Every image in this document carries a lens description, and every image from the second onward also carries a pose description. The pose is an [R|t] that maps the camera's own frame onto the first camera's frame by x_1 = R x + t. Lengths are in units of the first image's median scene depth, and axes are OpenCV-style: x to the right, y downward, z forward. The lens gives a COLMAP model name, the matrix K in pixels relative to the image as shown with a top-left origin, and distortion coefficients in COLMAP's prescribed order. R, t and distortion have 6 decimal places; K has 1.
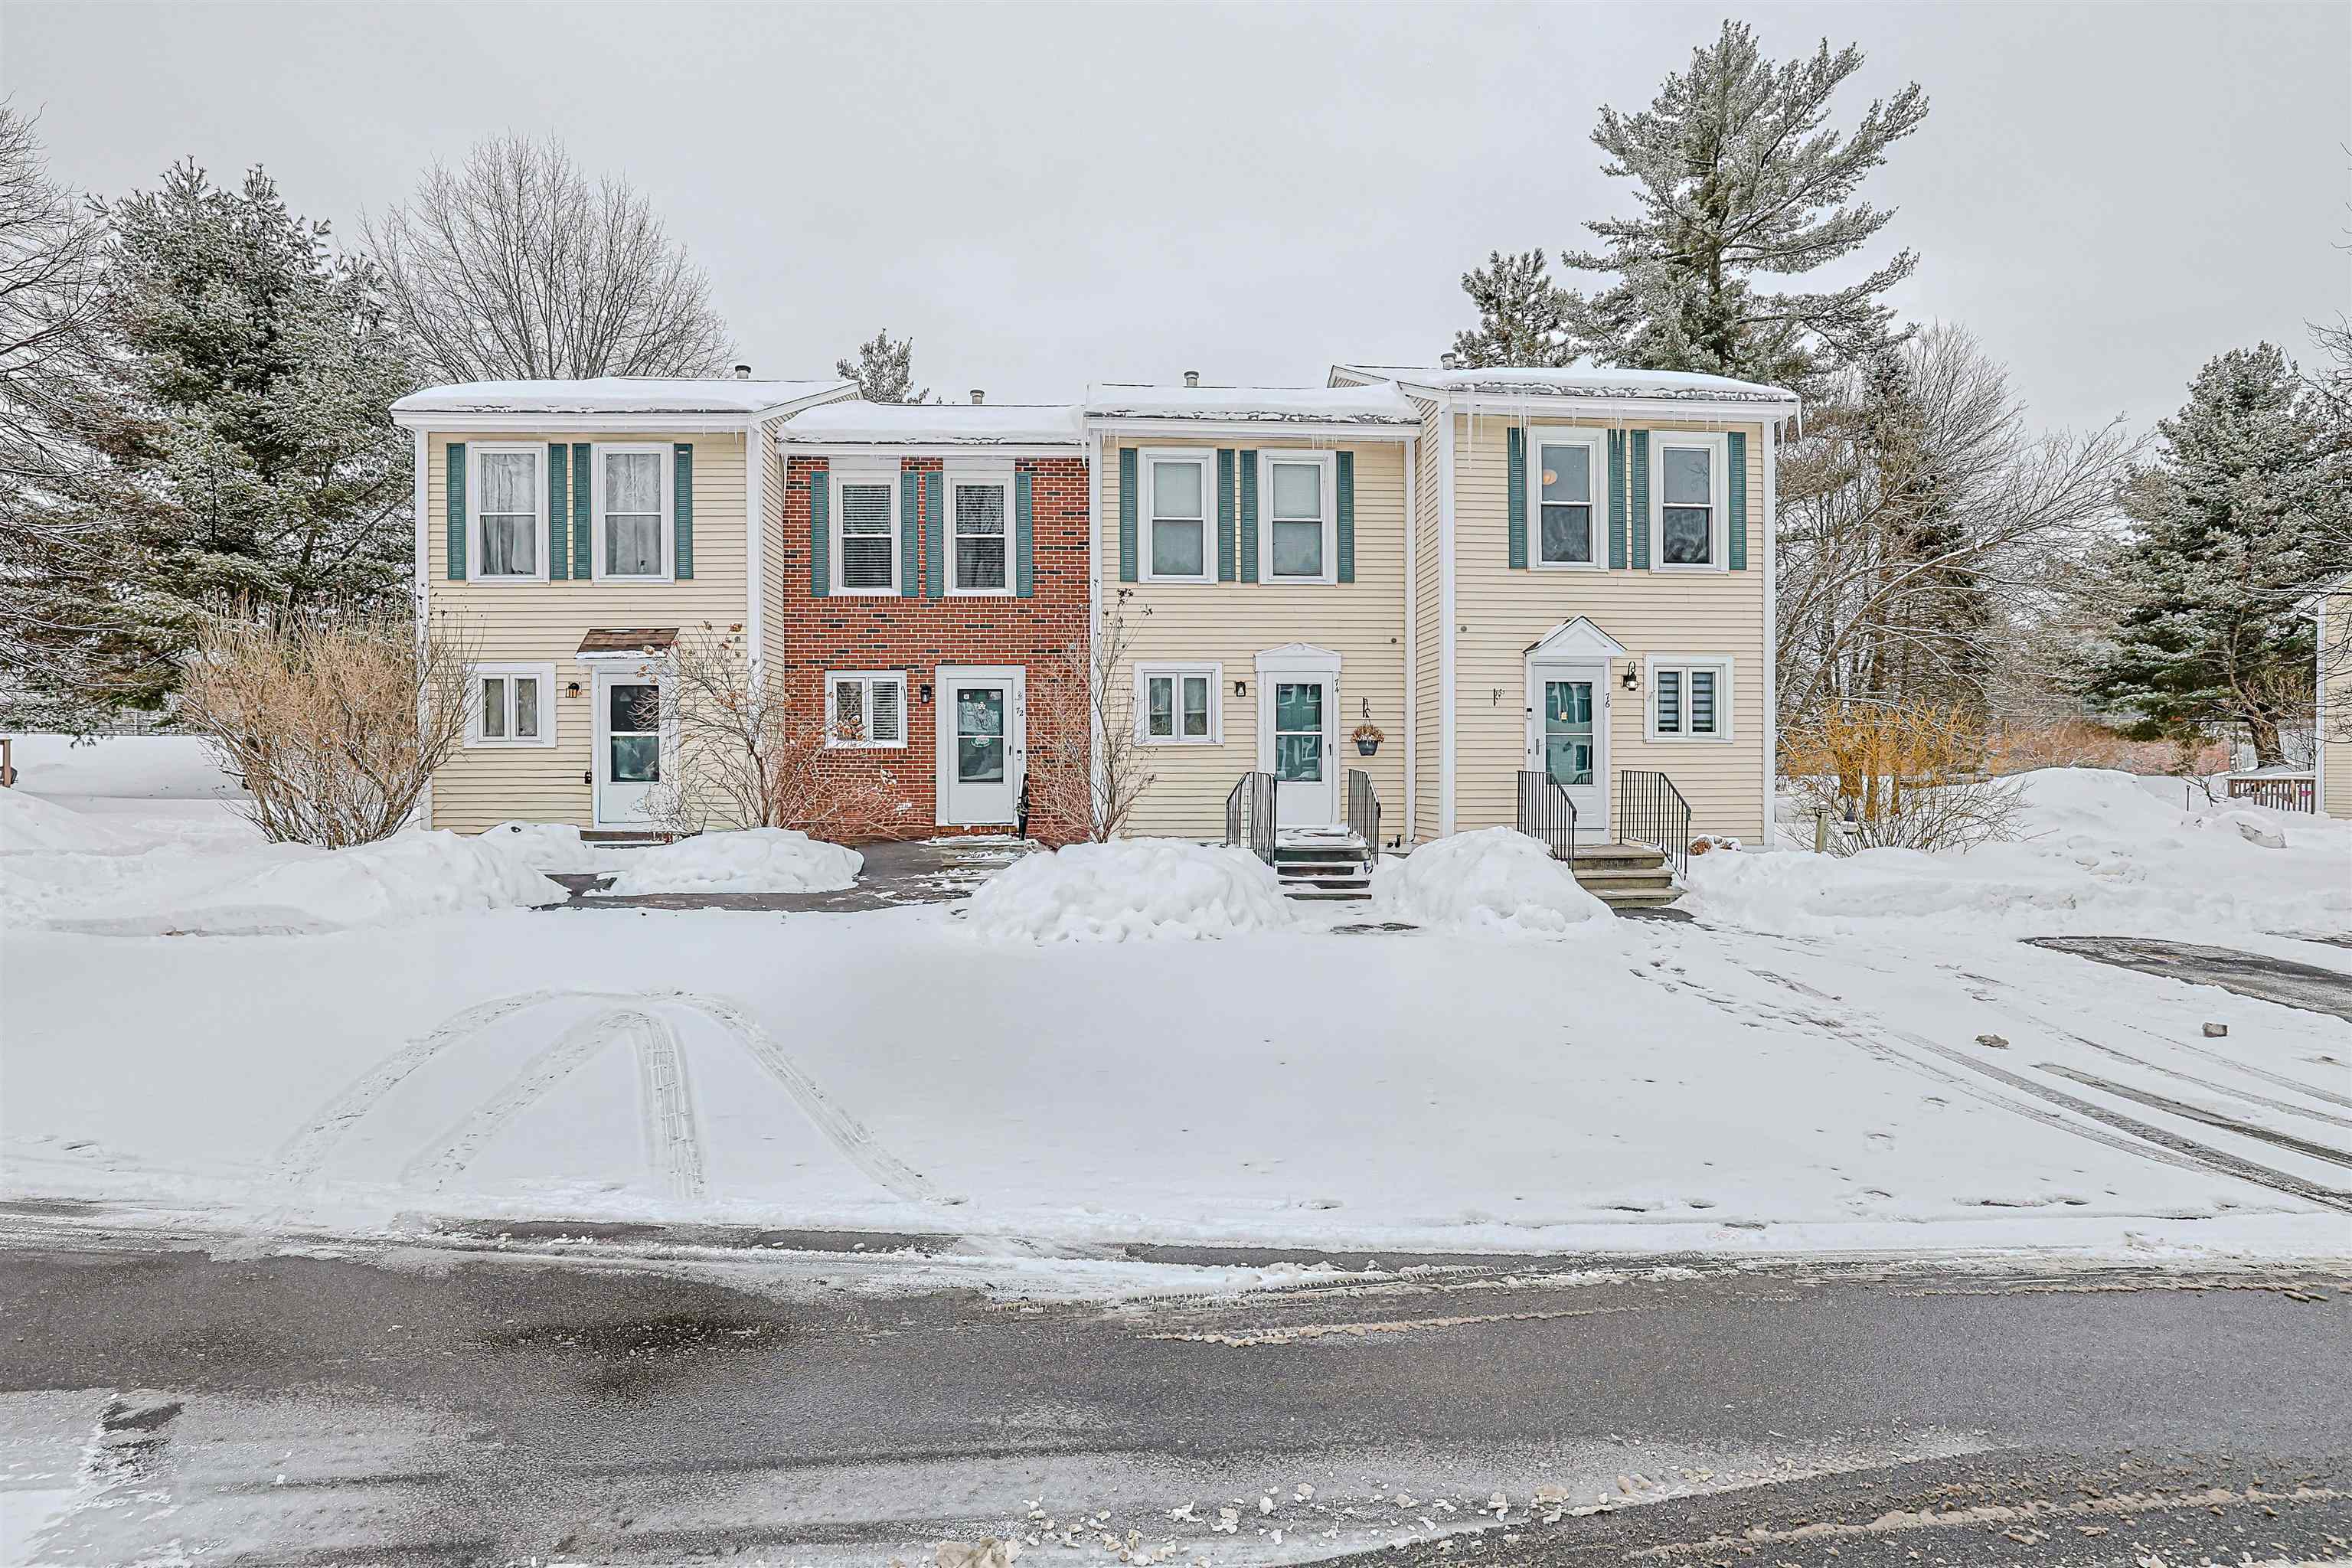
lens RADIAL K [[1081.6, 0, 1176.0], [0, 1081.6, 784.0], [0, 0, 1]] dist [-0.051181, 0.019597]
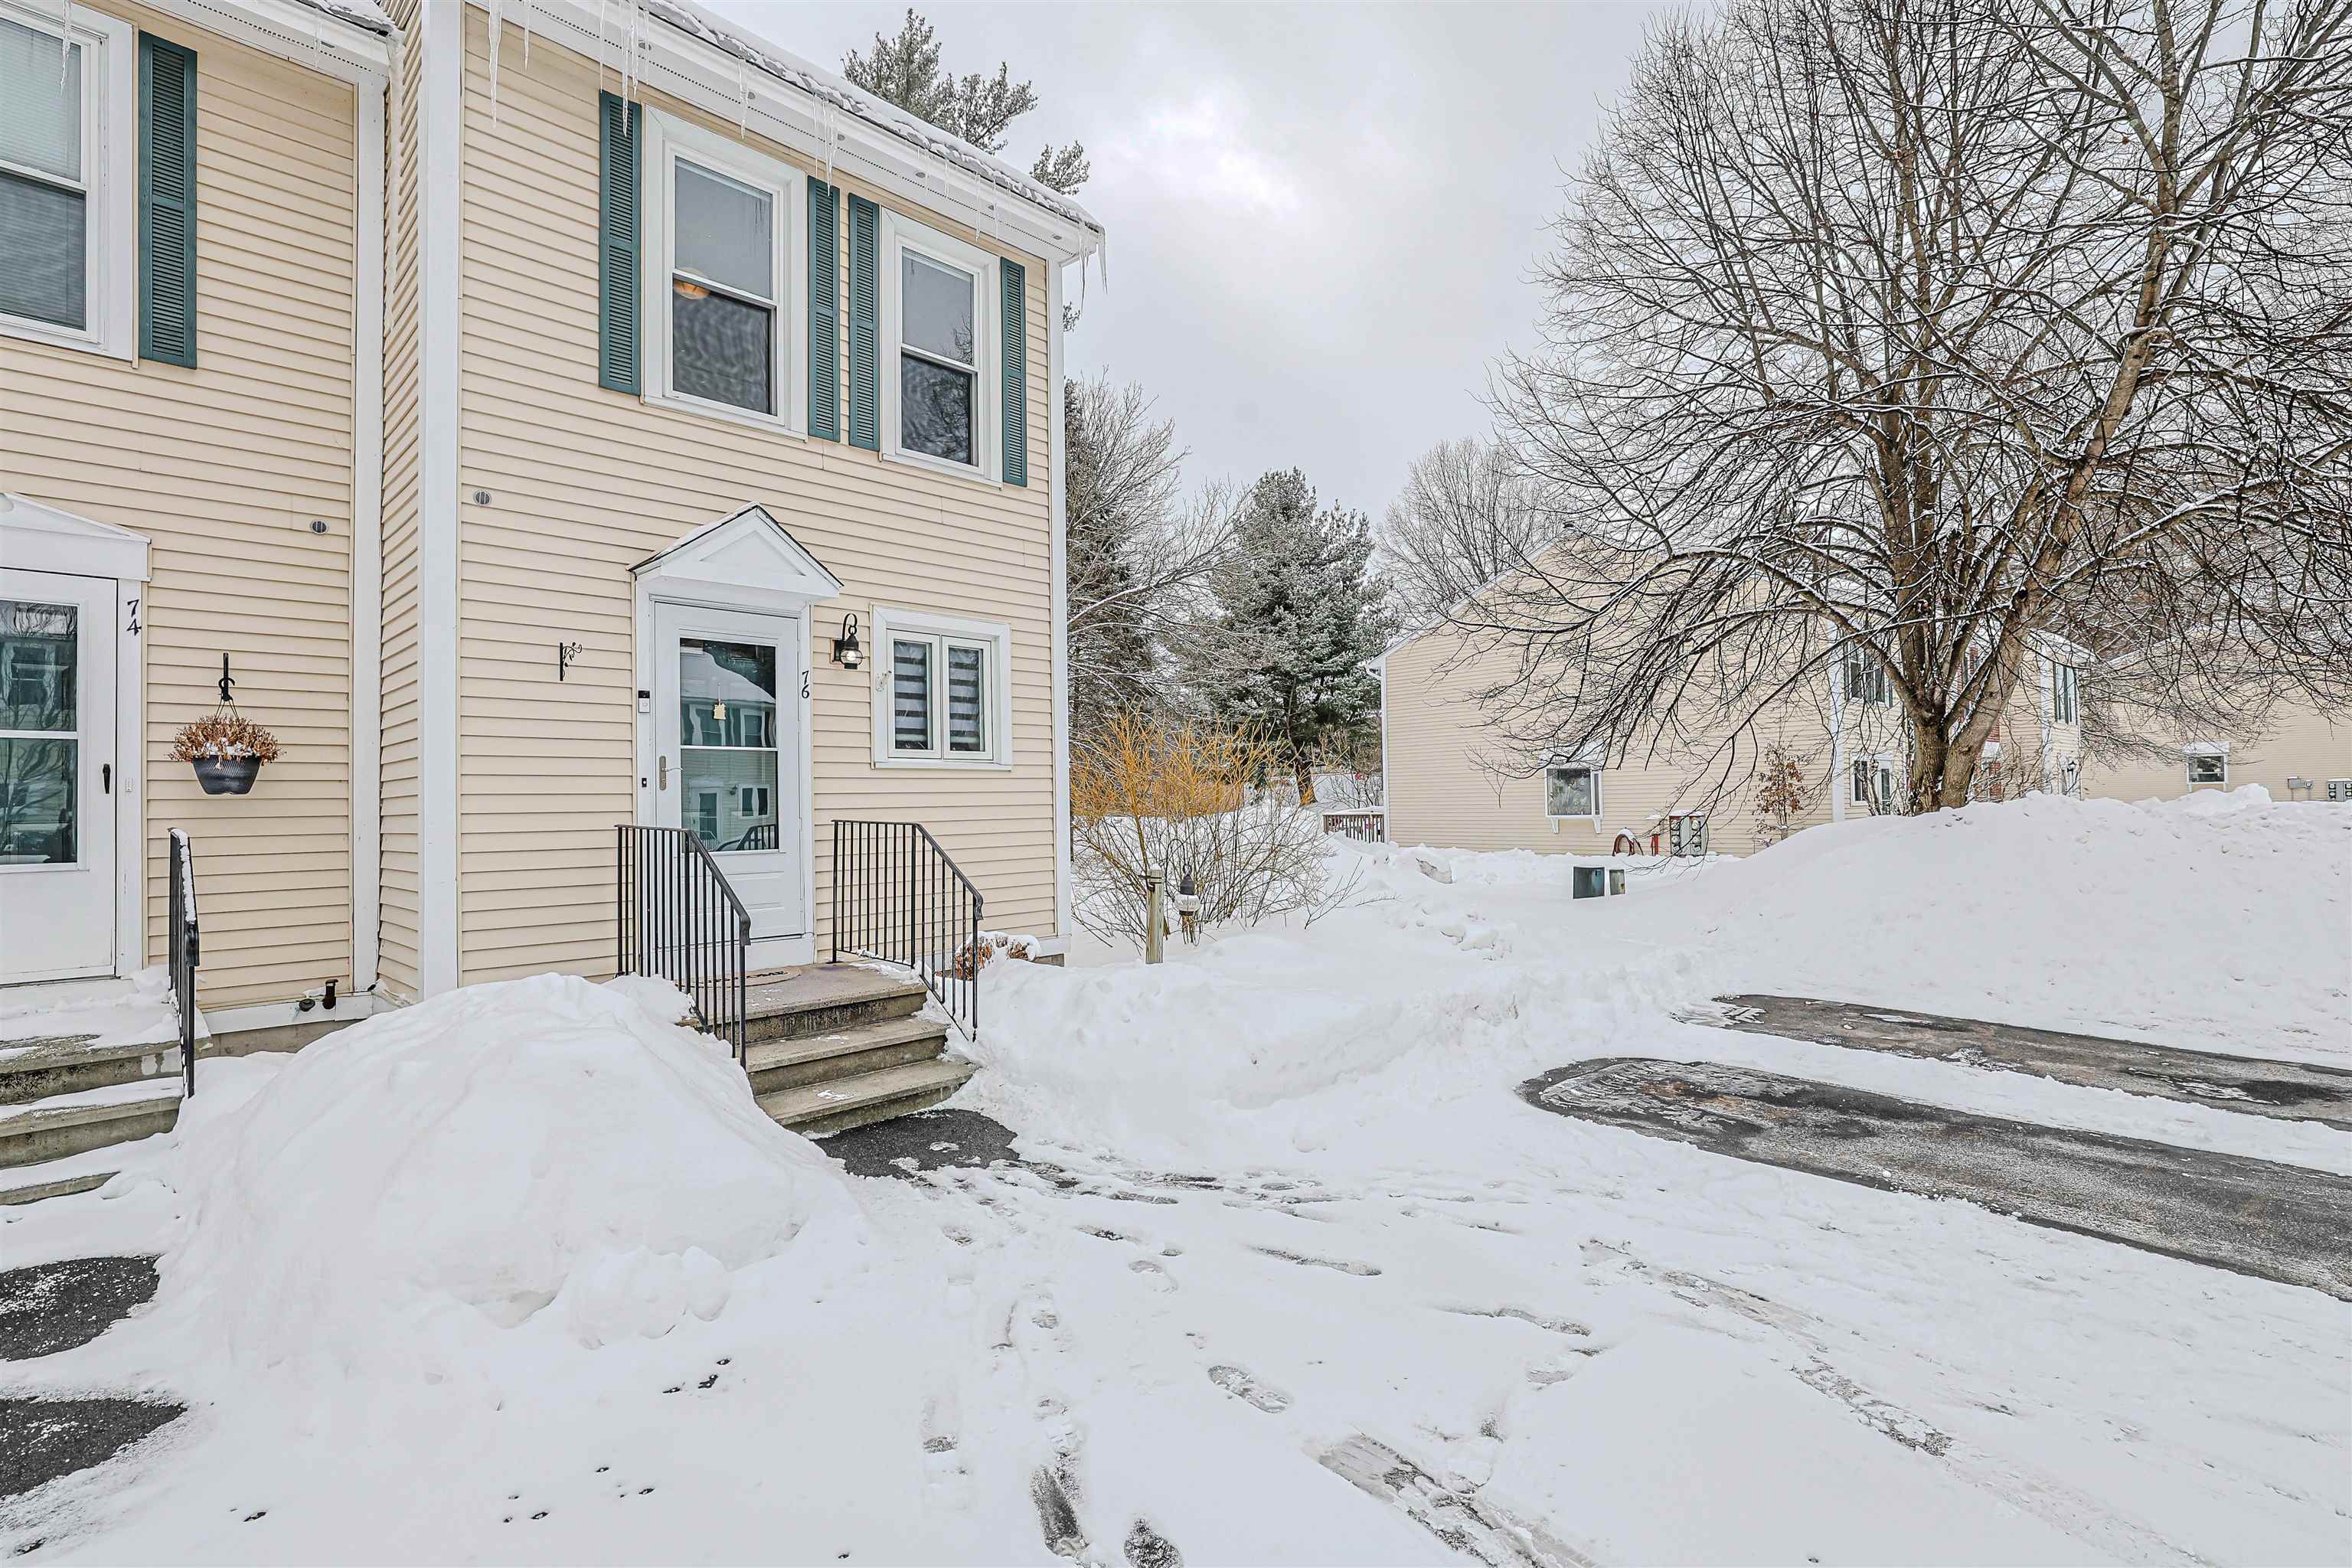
lens RADIAL K [[1105.2, 0, 1182.6], [0, 1105.2, 789.3], [0, 0, 1]] dist [-0.049734, 0.019512]
pose [[0.739516, 0.000522, 0.673139, 0.179251], [0.023487, 0.999371, -0.026577, -0.009315], [-0.672729, 0.035464, 0.739039, 0.485262]]
